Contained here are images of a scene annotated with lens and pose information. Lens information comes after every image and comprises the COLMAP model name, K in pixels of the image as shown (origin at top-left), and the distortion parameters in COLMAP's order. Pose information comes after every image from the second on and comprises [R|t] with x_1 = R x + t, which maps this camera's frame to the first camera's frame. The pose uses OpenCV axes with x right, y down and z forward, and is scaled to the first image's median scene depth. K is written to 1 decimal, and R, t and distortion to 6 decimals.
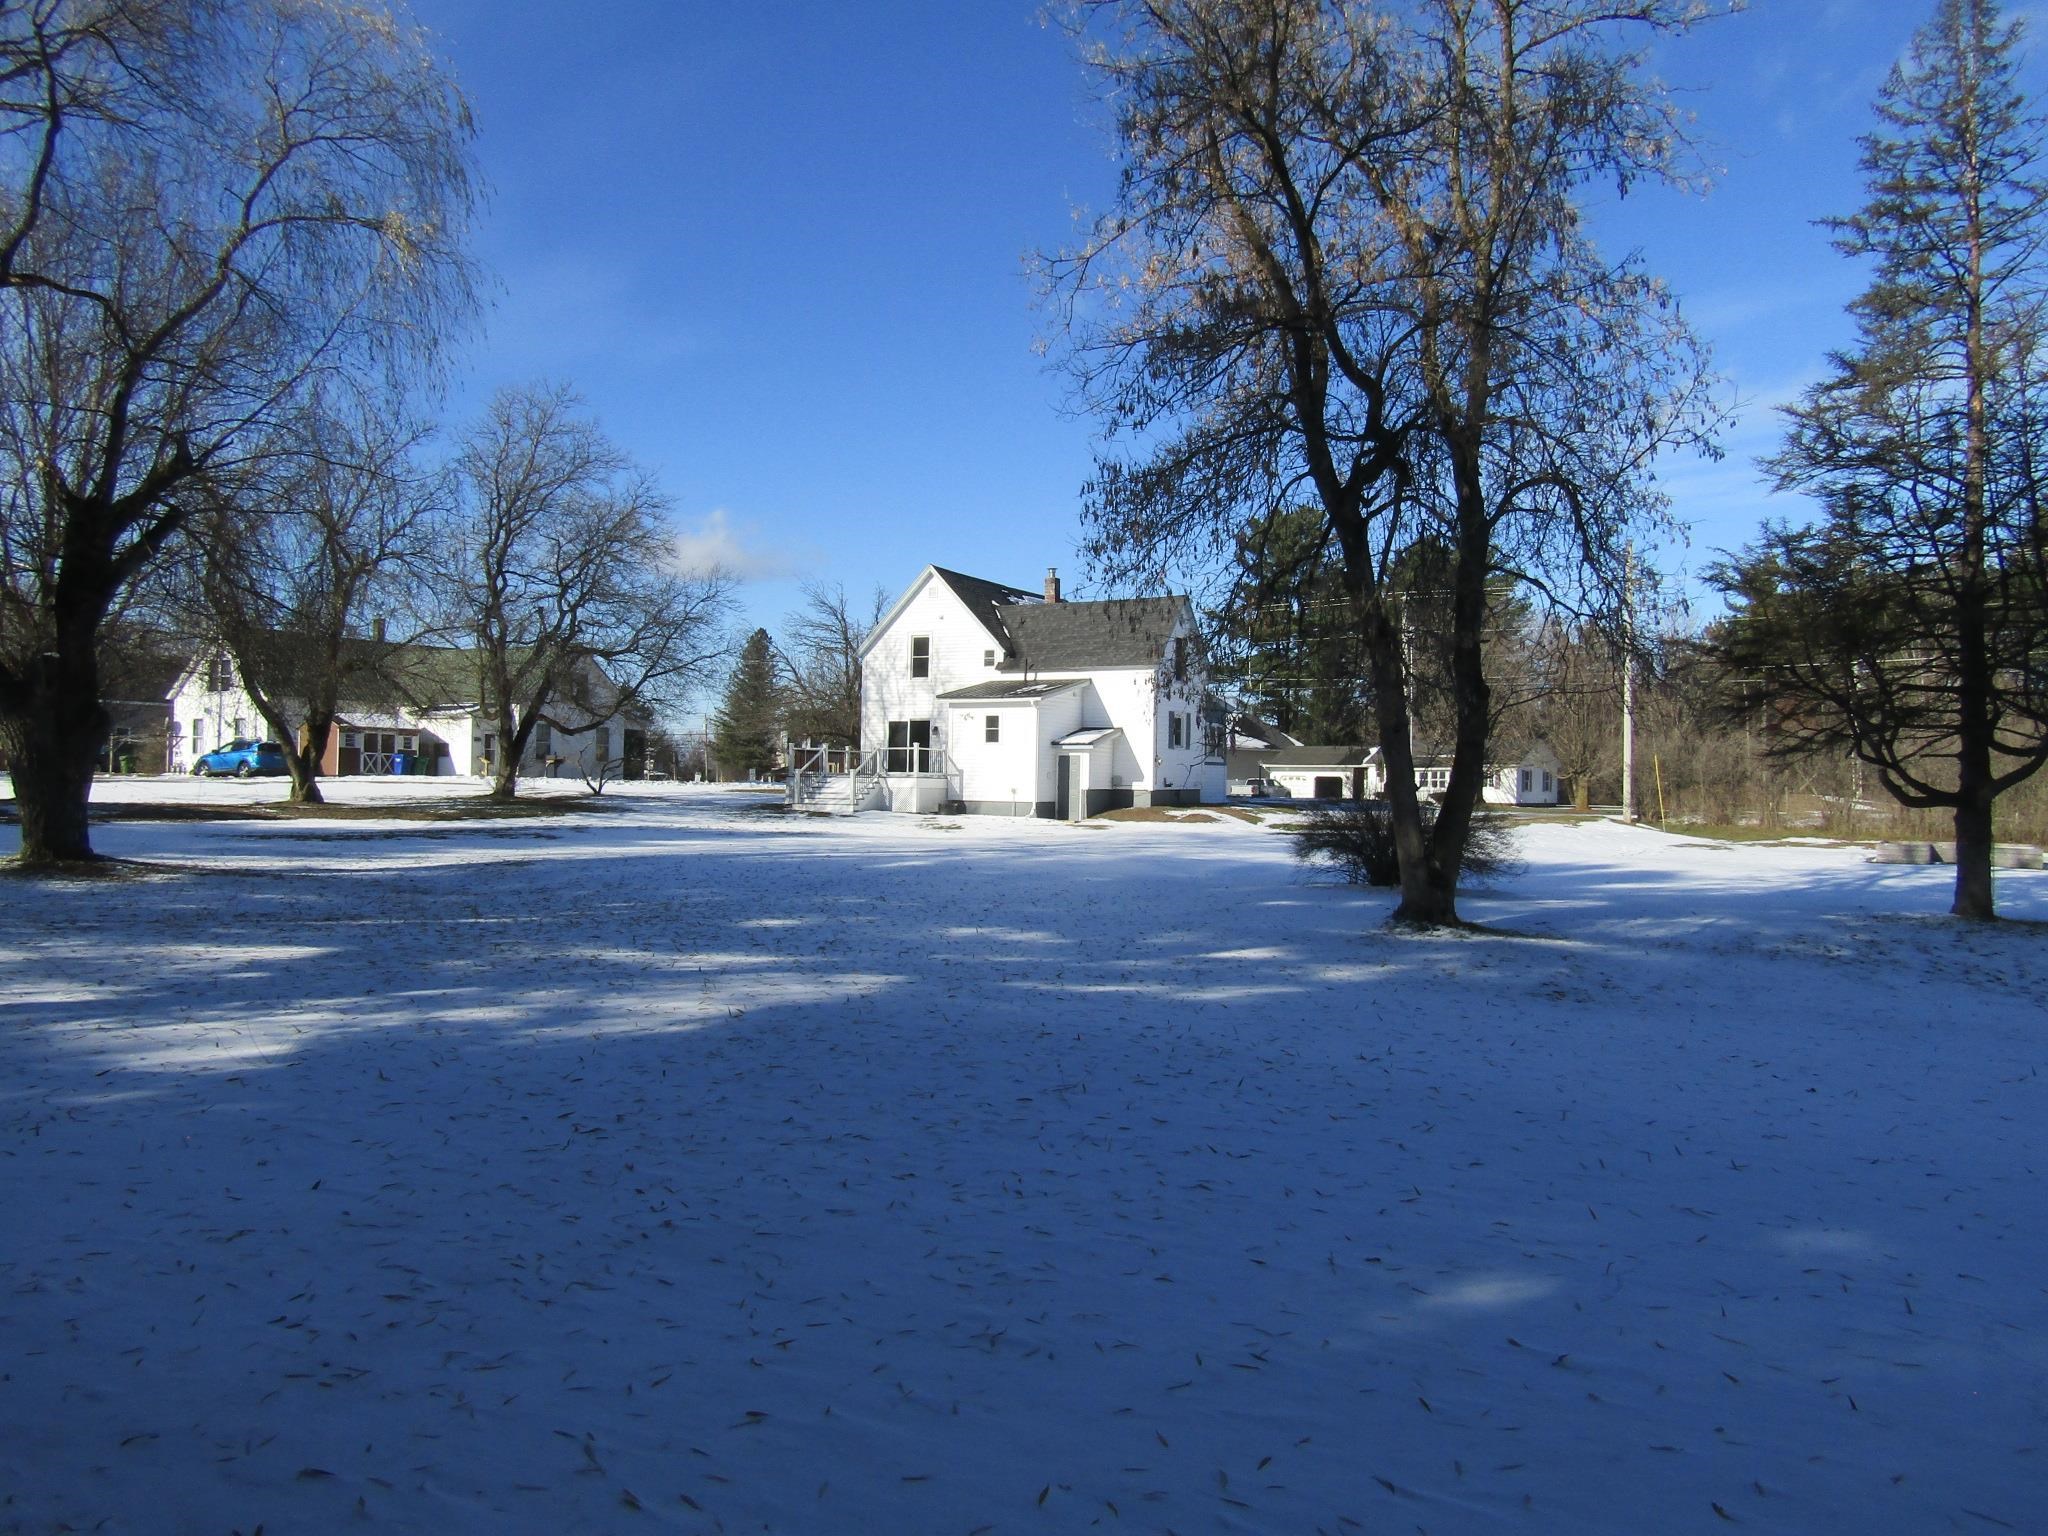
lens RADIAL K [[1428.9, 0, 1024.0], [0, 1428.9, 768.0], [0, 0, 1]] dist [-0.001097, -0.007496]
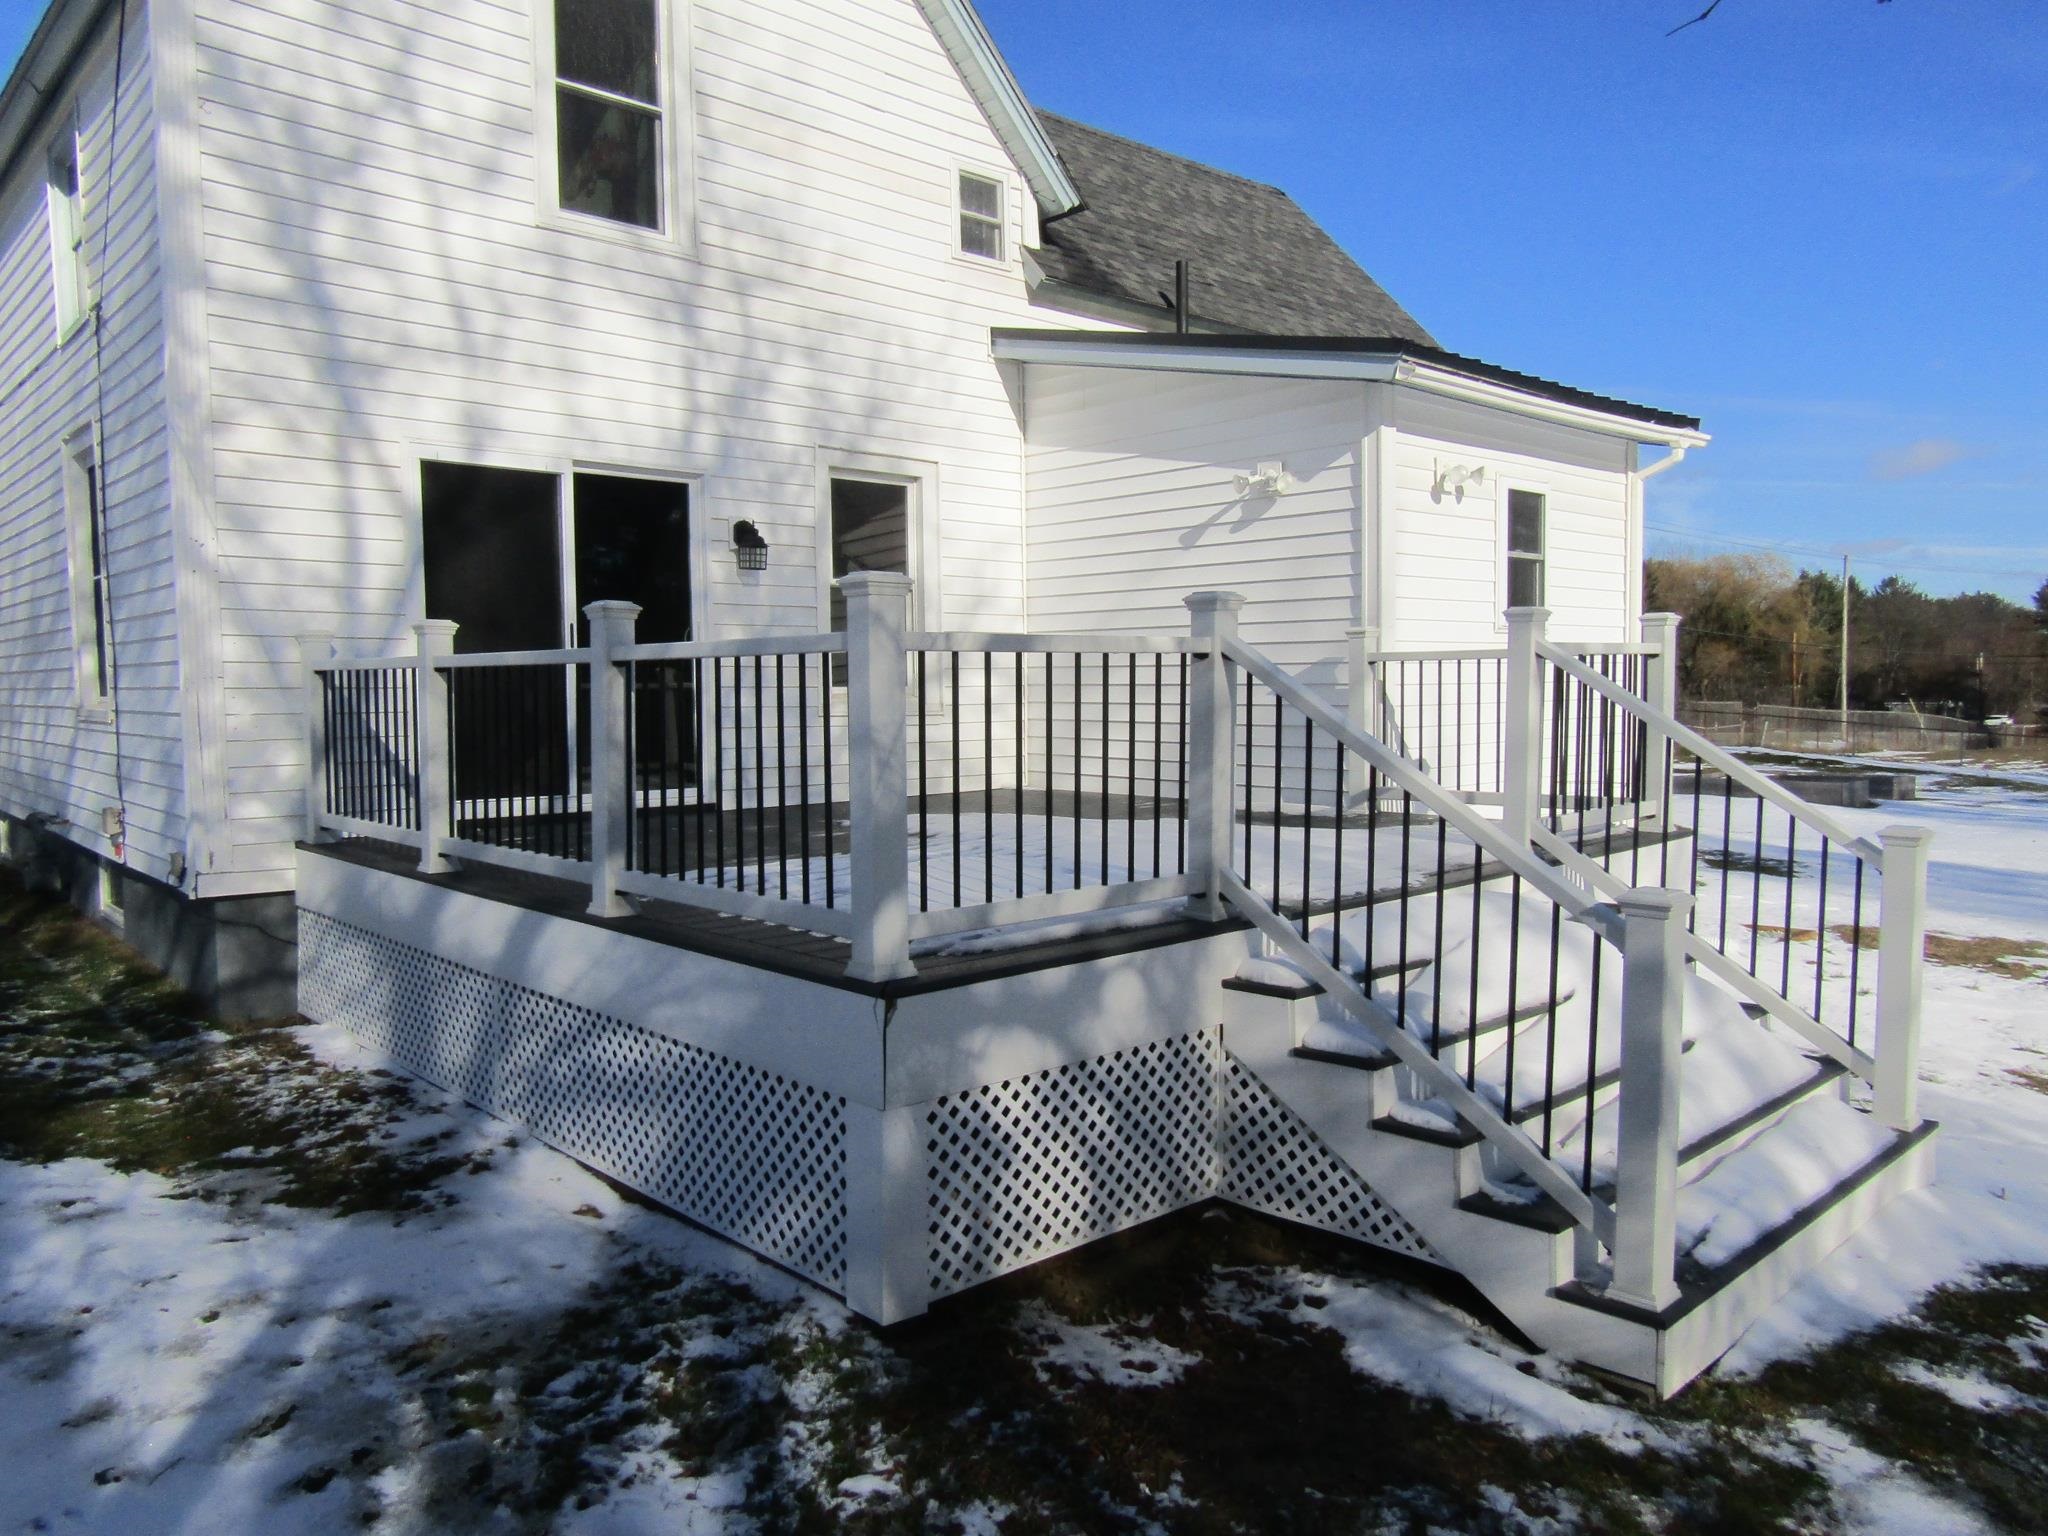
lens RADIAL K [[1428.9, 0, 1024.0], [0, 1428.9, 768.0], [0, 0, 1]] dist [-0.001097, -0.007496]
pose [[0.348696, -0.078939, 0.933906, -0.226739], [-0.002491, 0.996365, 0.085148, -0.012931], [-0.937233, -0.032017, 0.347232, 0.914433]]
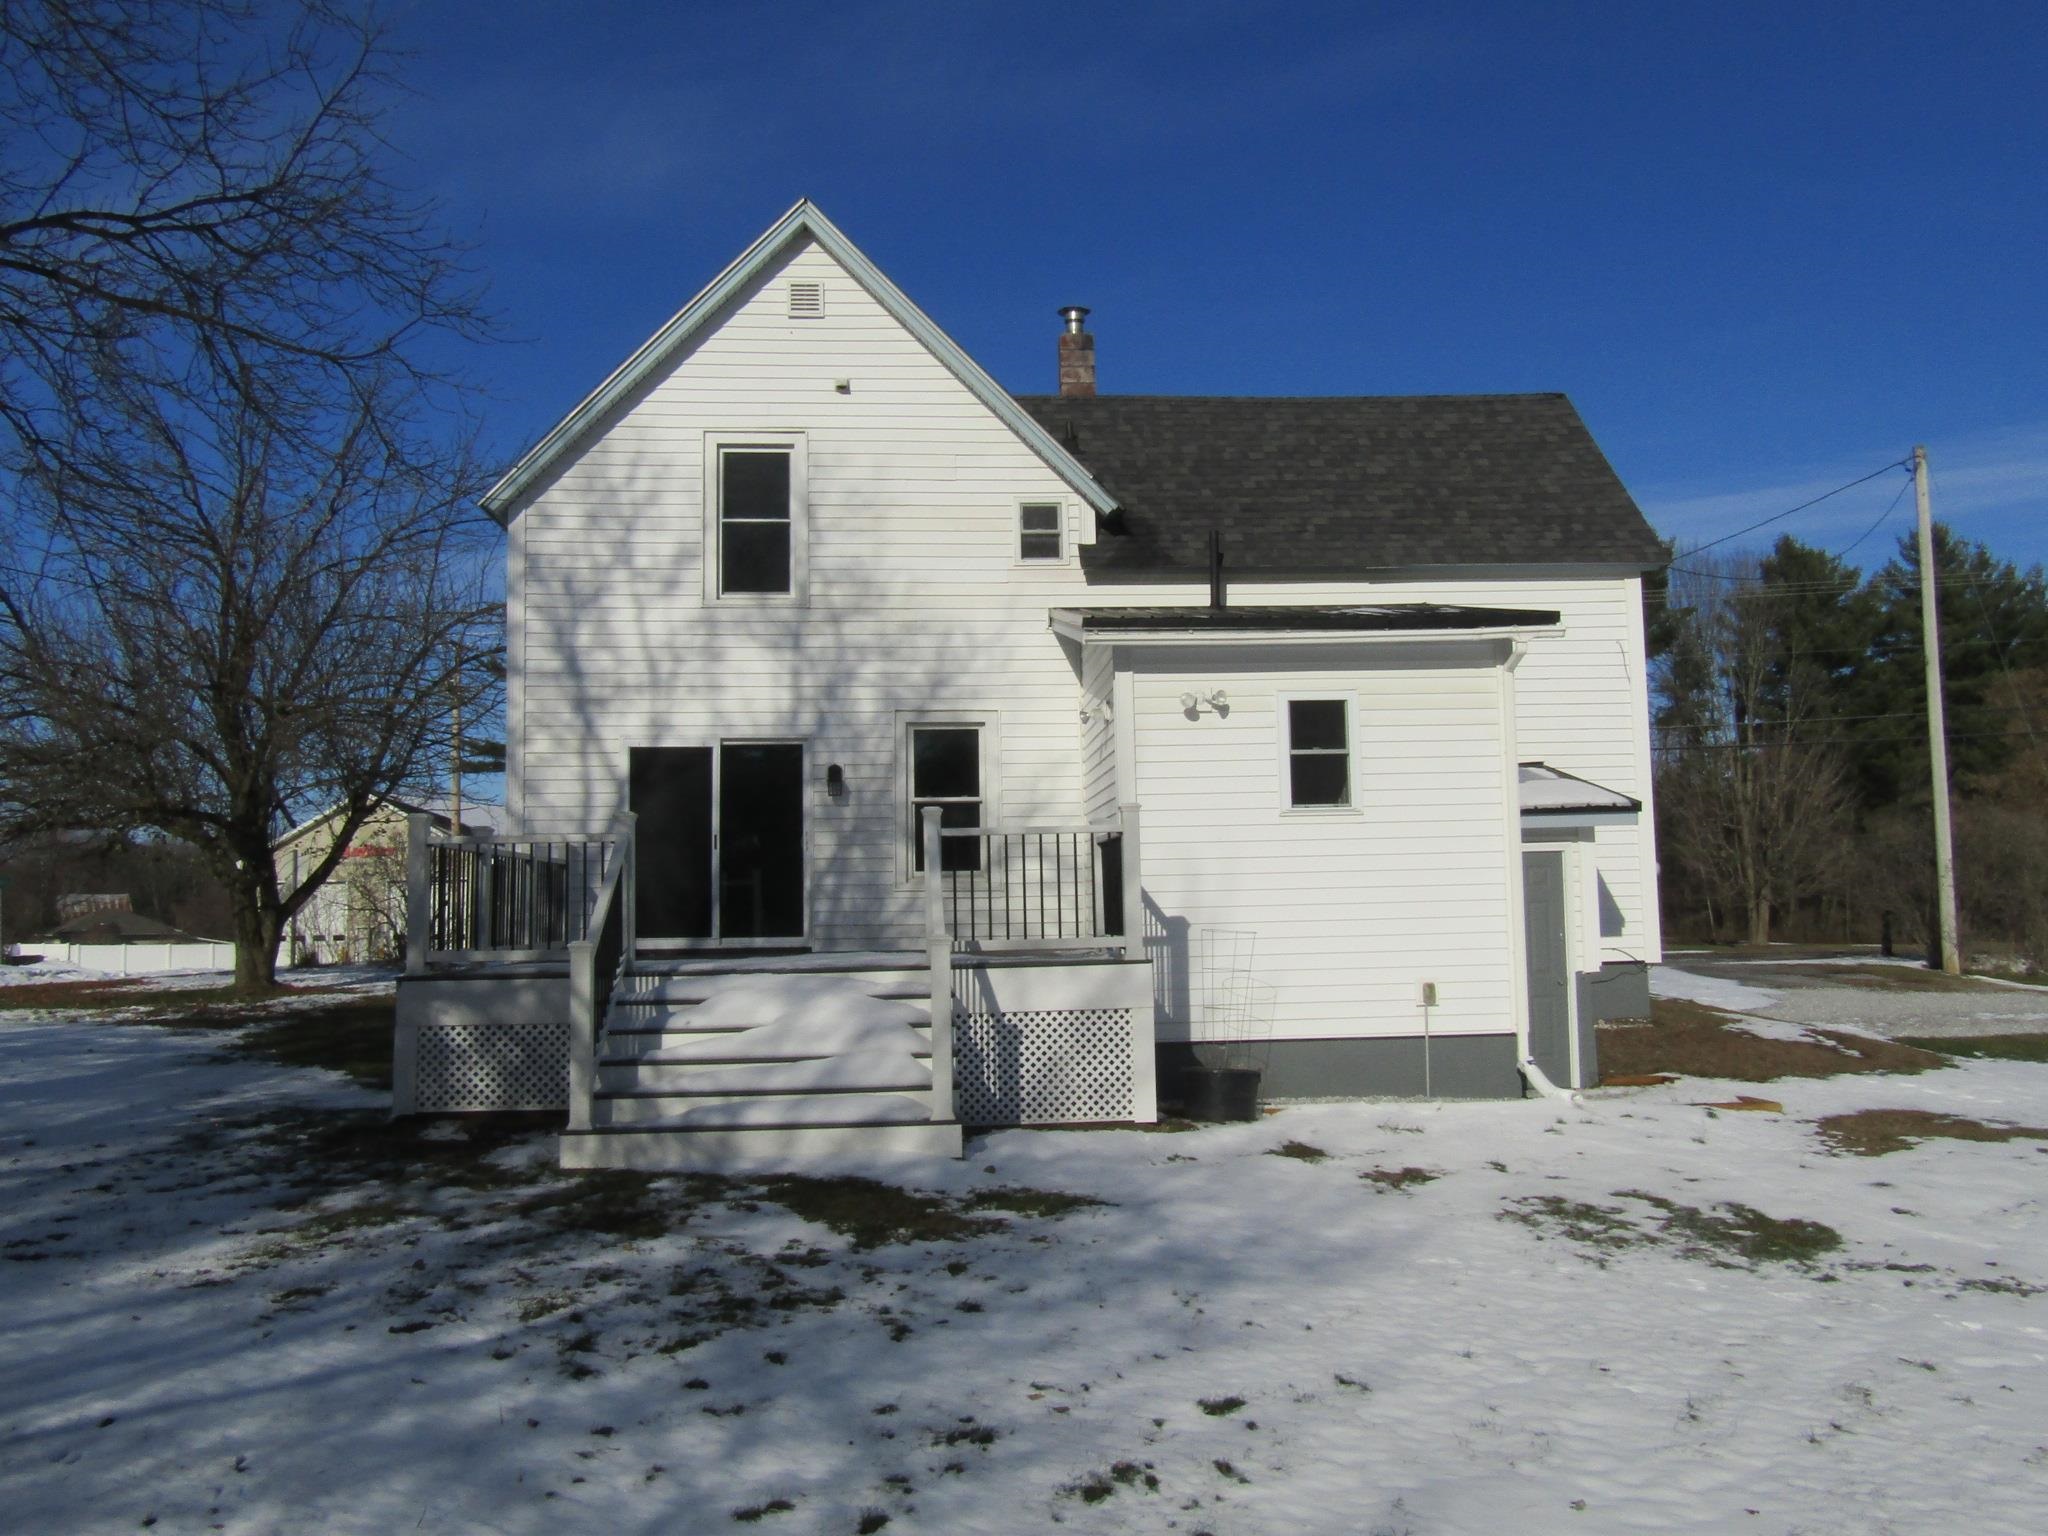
lens RADIAL K [[1614.1, 0, 1024.0], [0, 1614.1, 768.0], [0, 0, 1]] dist [0.001333, 0.000022]
pose [[0.852731, 0.012528, 0.522200, -0.200064], [0.024216, 0.997689, -0.063480, -0.006952], [-0.521788, 0.066777, 0.850457, 0.719350]]
